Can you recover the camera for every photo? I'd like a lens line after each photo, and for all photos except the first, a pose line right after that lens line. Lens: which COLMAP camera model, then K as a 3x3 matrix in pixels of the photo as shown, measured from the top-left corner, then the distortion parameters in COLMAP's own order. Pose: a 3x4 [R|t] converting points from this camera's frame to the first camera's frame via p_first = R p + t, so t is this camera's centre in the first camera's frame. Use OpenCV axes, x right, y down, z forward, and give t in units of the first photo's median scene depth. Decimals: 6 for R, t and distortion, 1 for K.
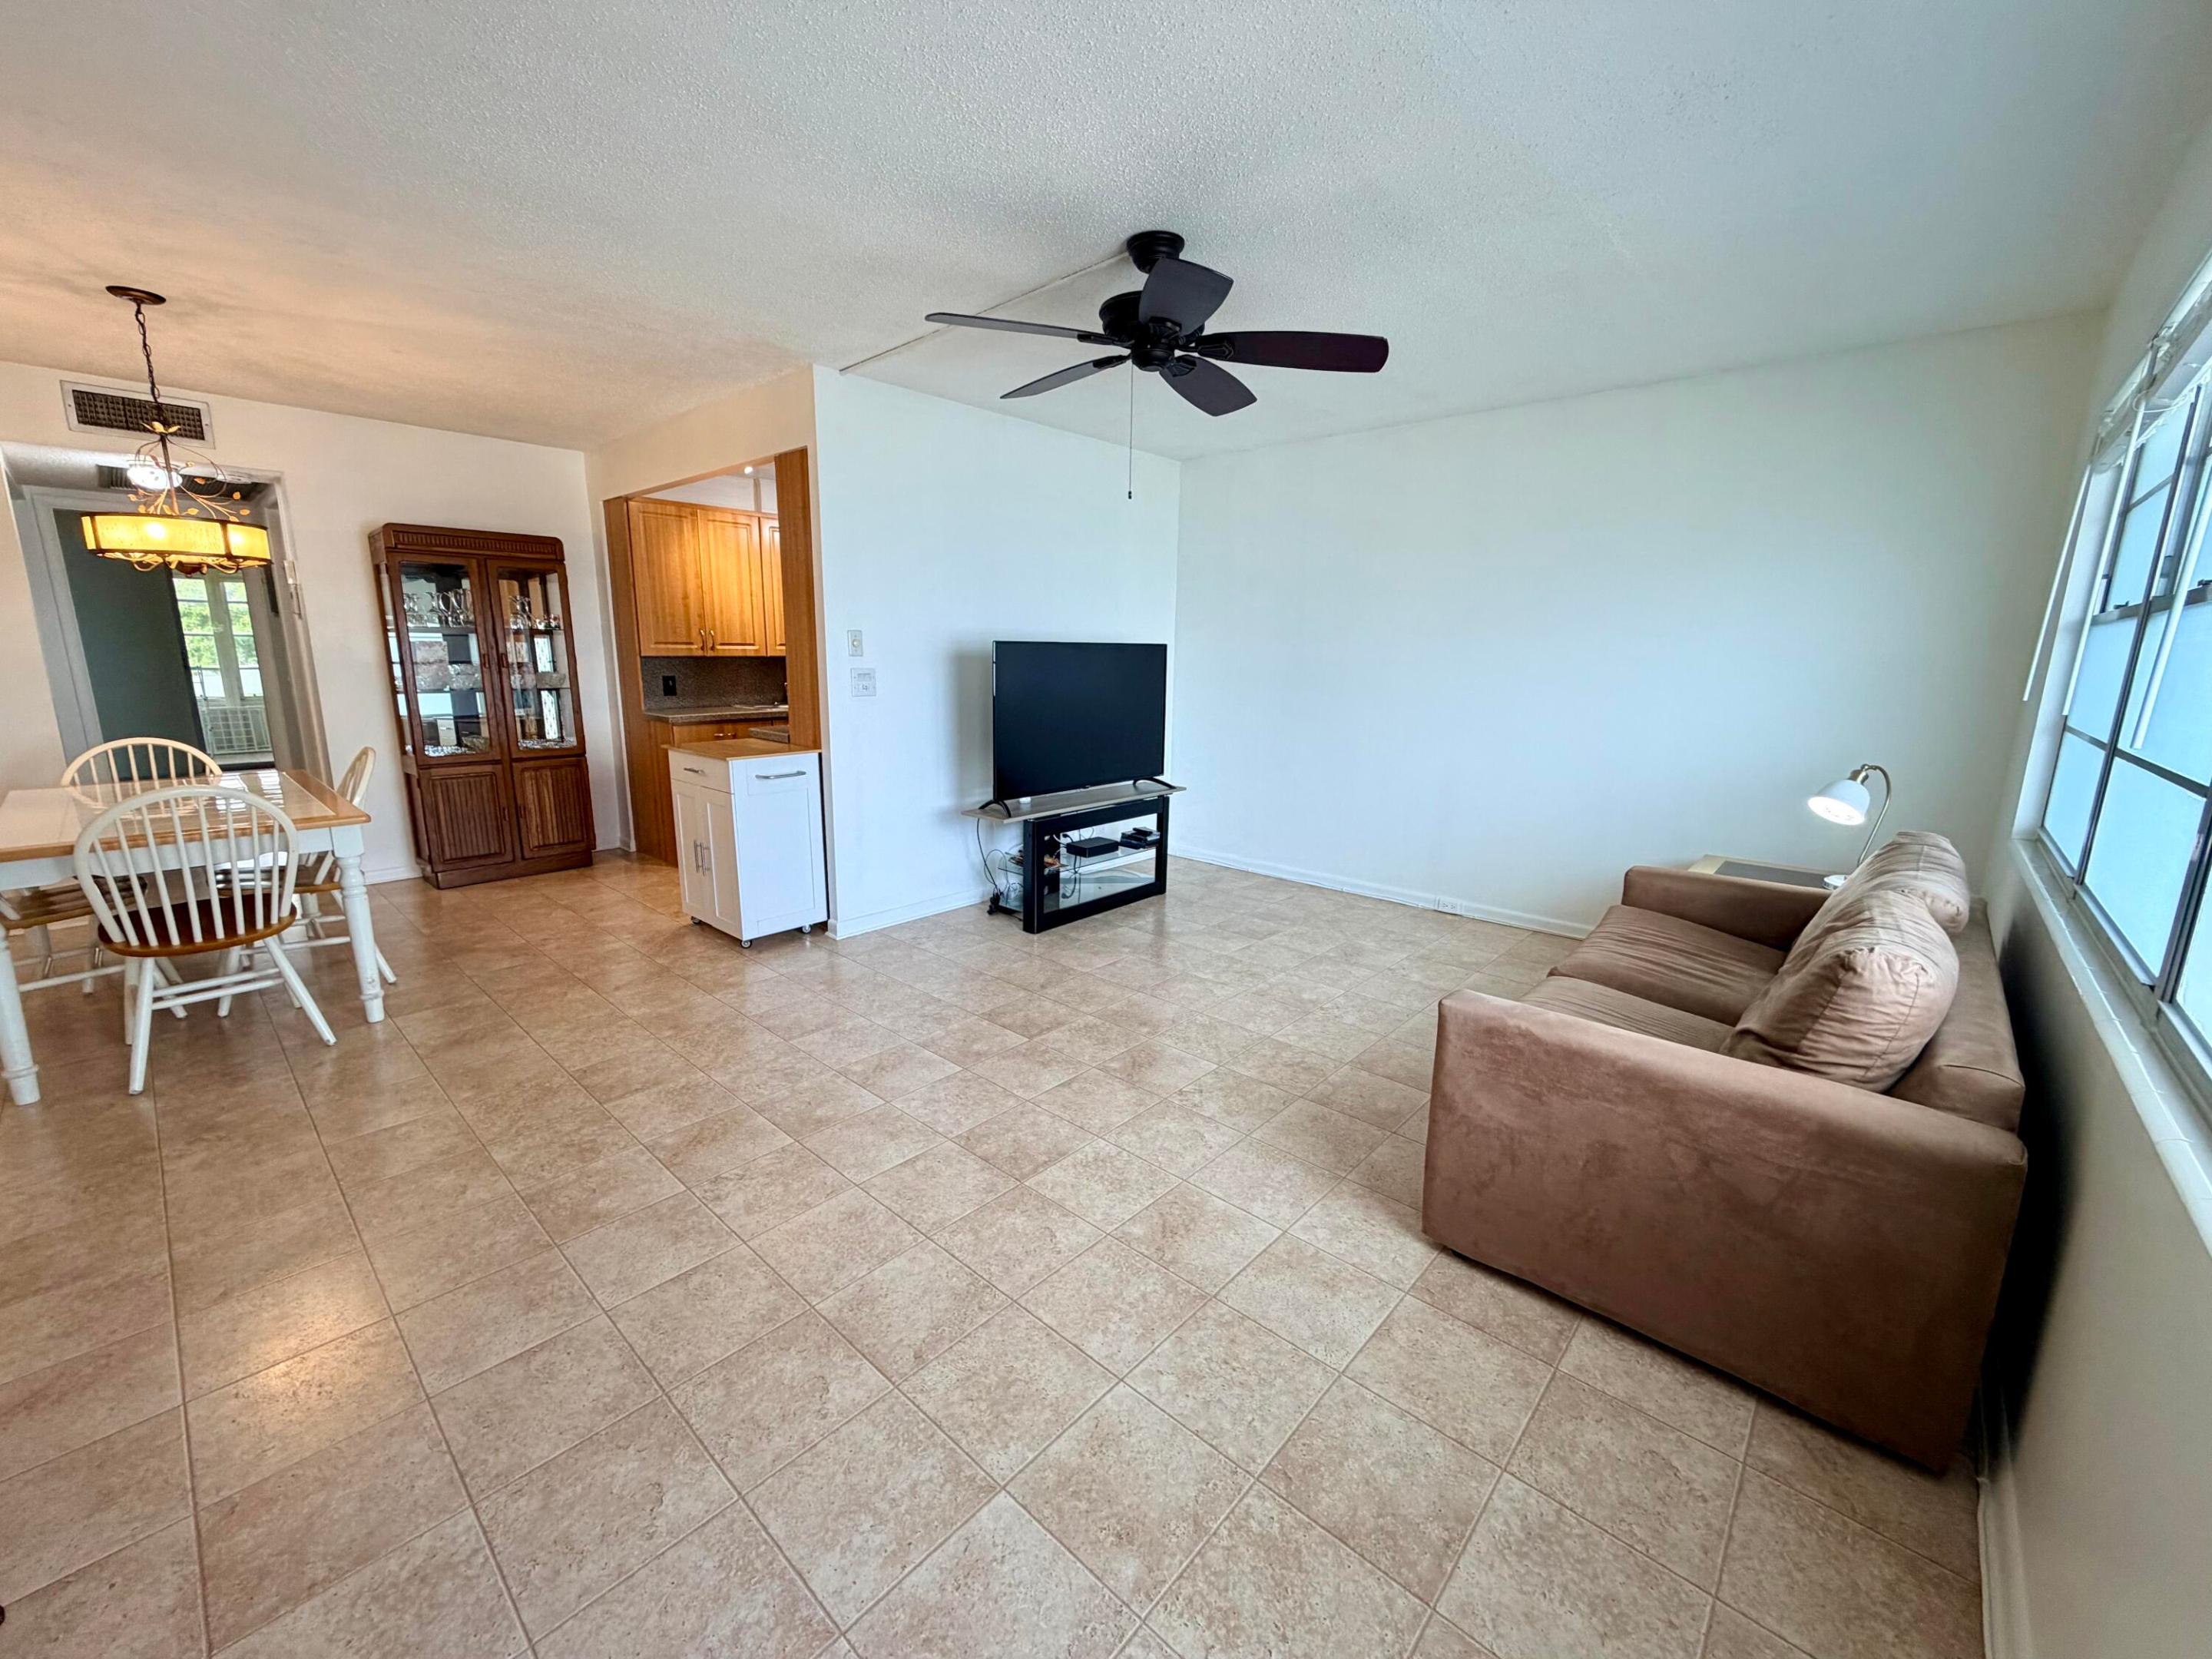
lens RADIAL K [[883.1, 0, 1100.5], [0, 883.1, 824.7], [0, 0, 1]] dist [0.000379, 0.000048]
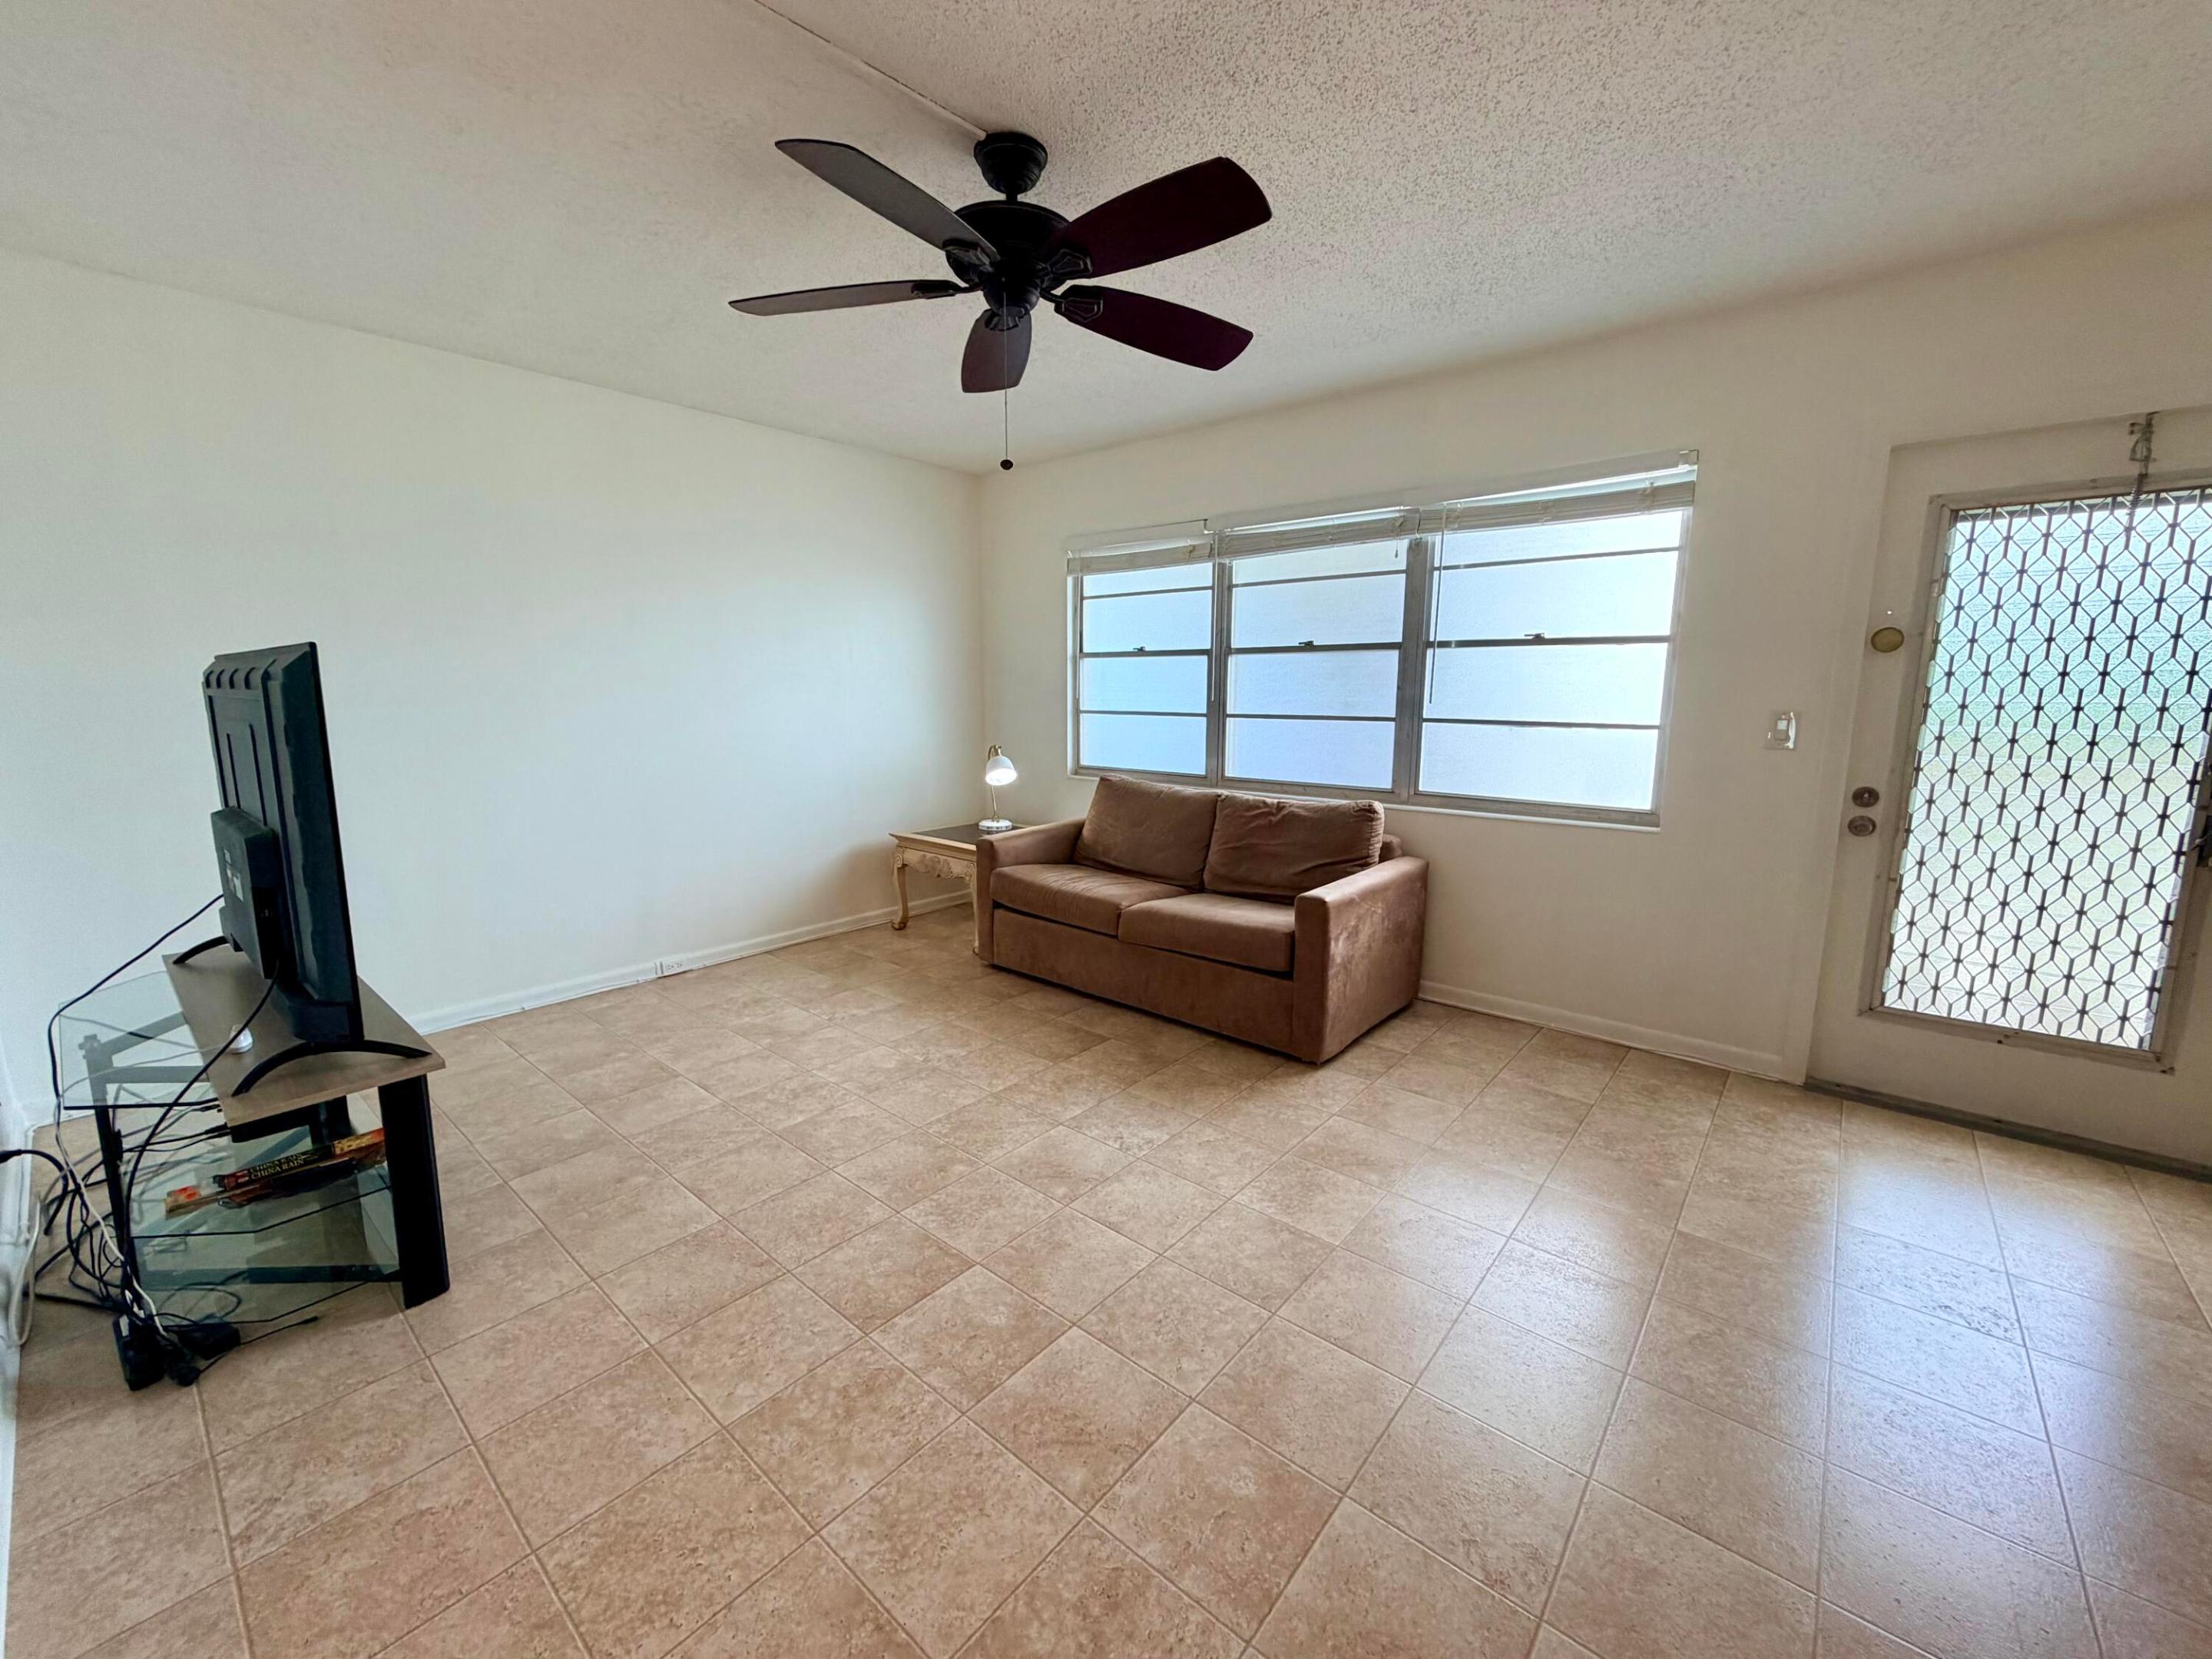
lens RADIAL K [[881.0, 0, 1101.3], [0, 881.0, 825.5], [0, 0, 1]] dist [0.000406, -0.000496]
pose [[-0.030603, -0.170764, 0.984837, -0.517808], [0.195694, 0.965206, 0.173441, -0.126673], [-0.980187, 0.198035, 0.003880, 0.657575]]
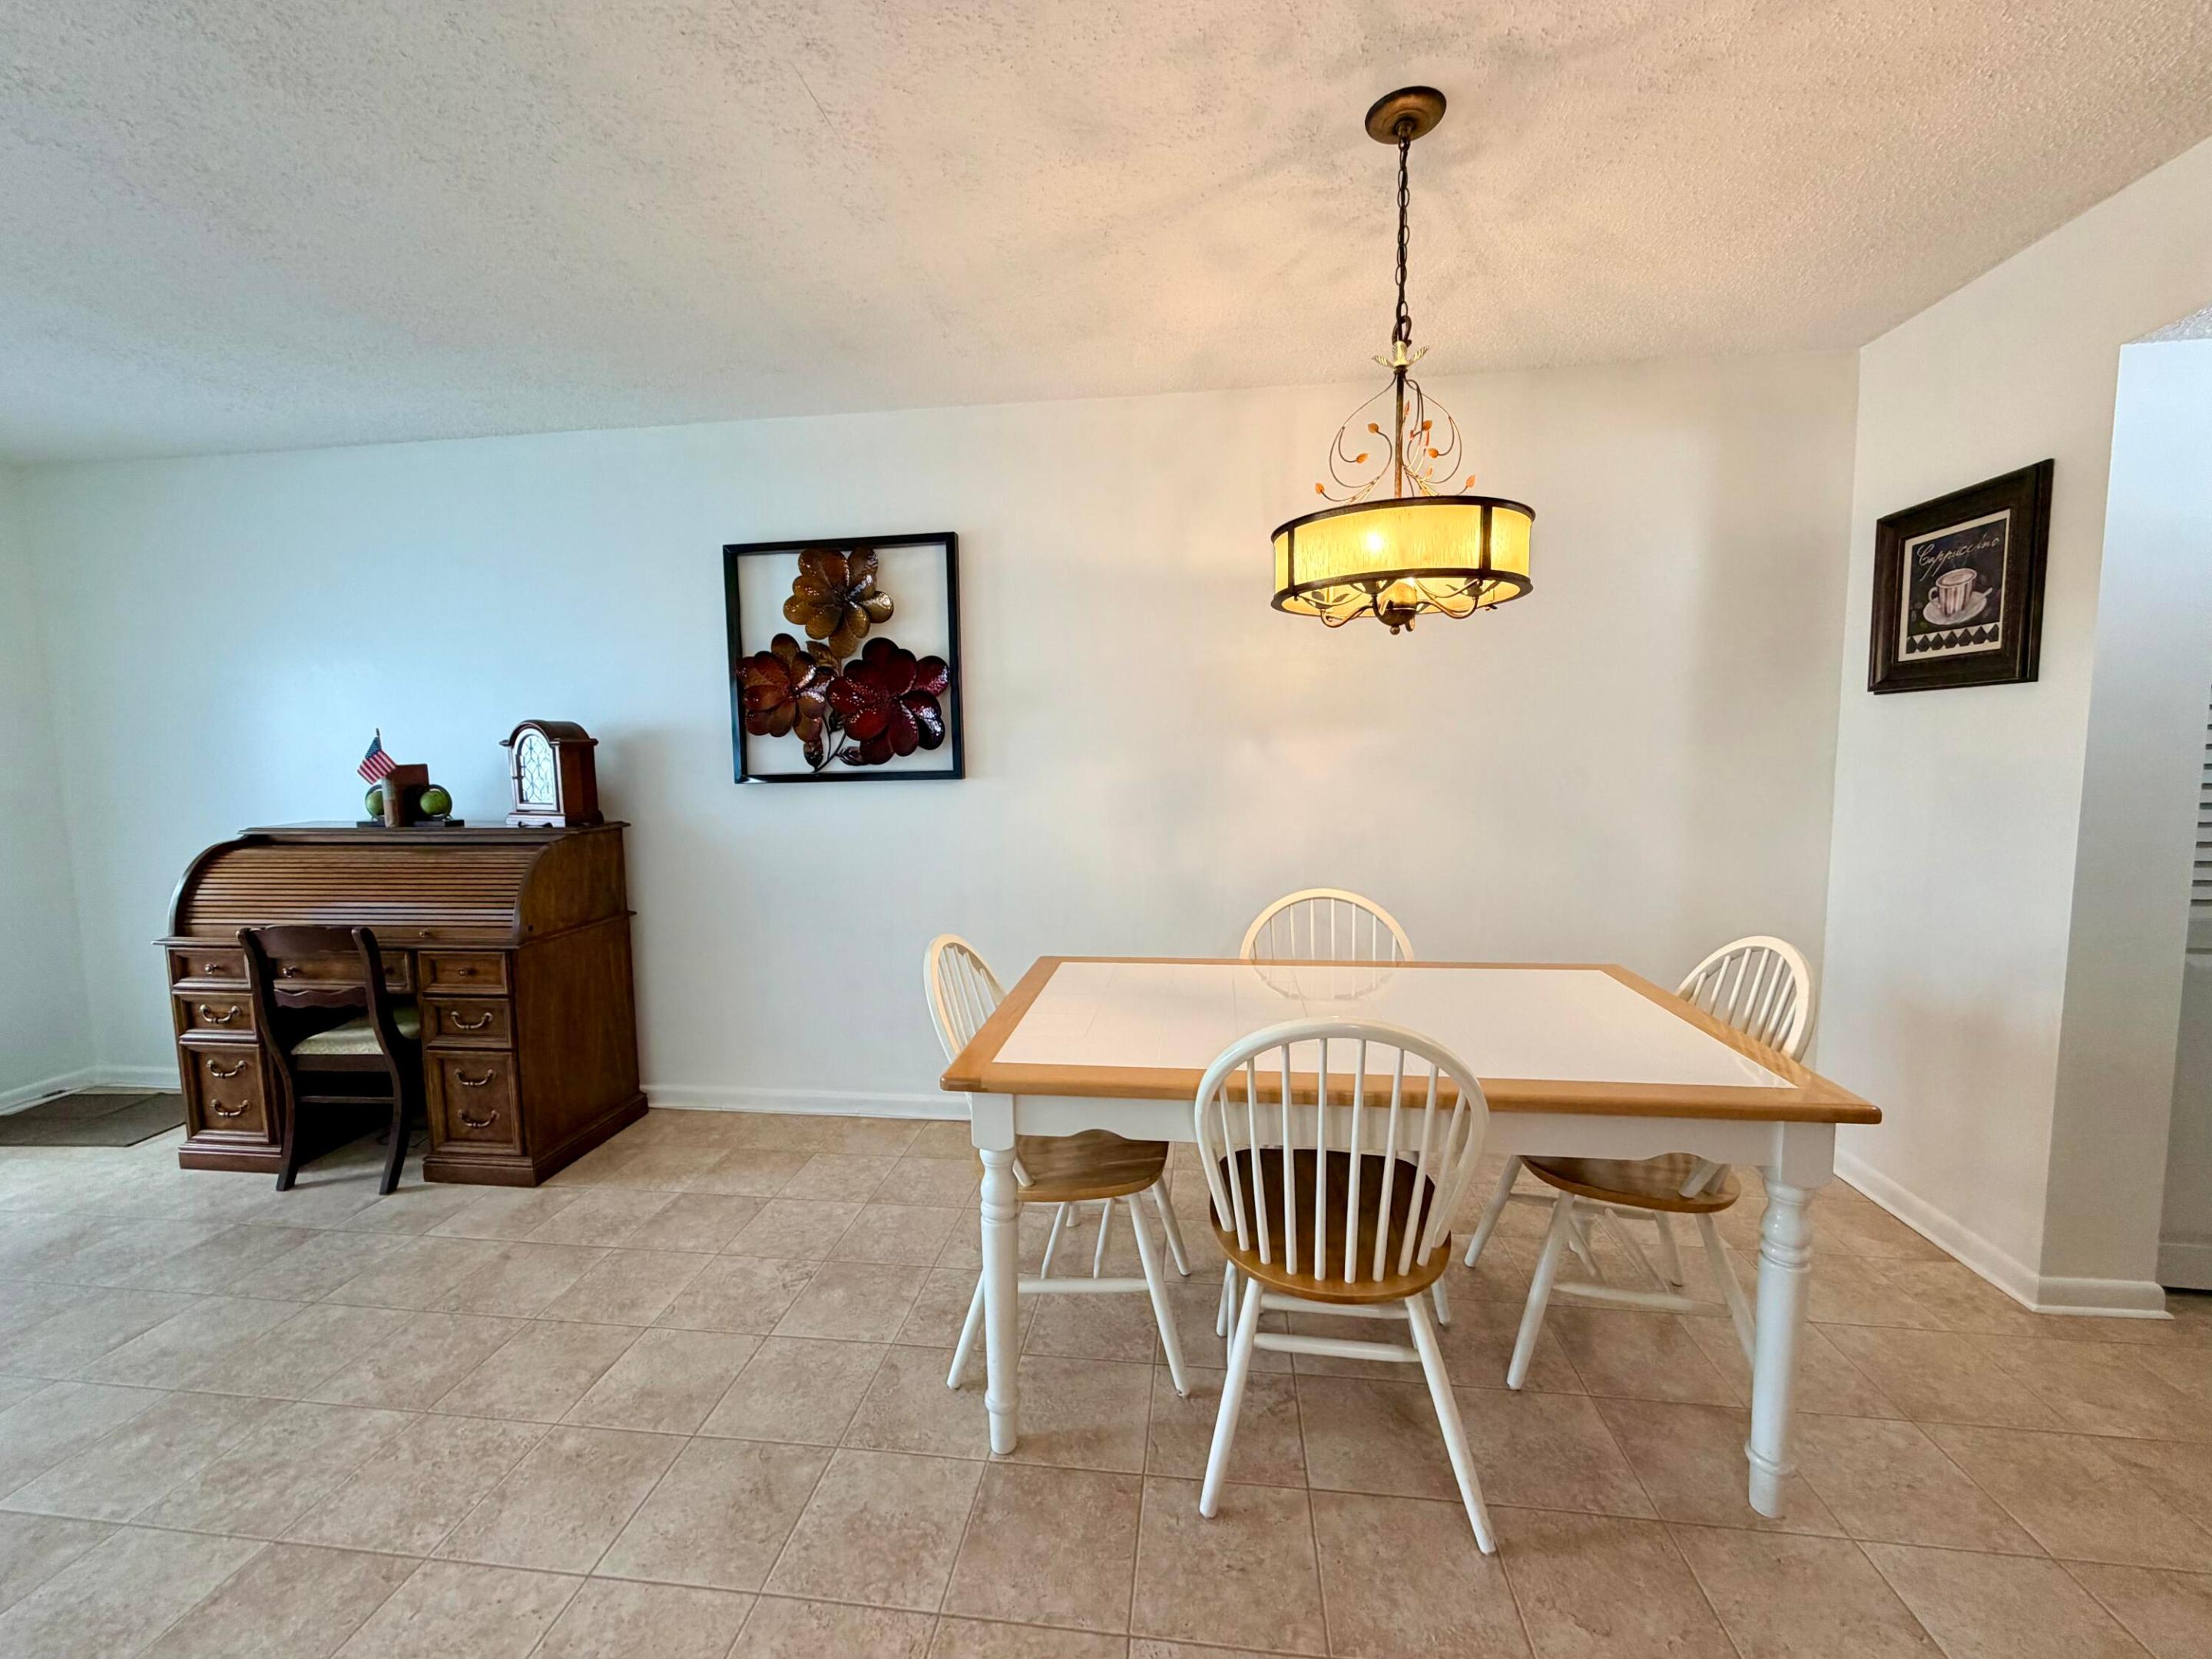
lens RADIAL K [[883.1, 0, 1100.5], [0, 883.1, 824.7], [0, 0, 1]] dist [0.000379, 0.000048]
pose [[-0.819326, 0.051928, -0.570972, -0.464506], [-0.109365, 0.963447, 0.244557, -0.224820], [0.562801, 0.262817, -0.783698, 1.082806]]
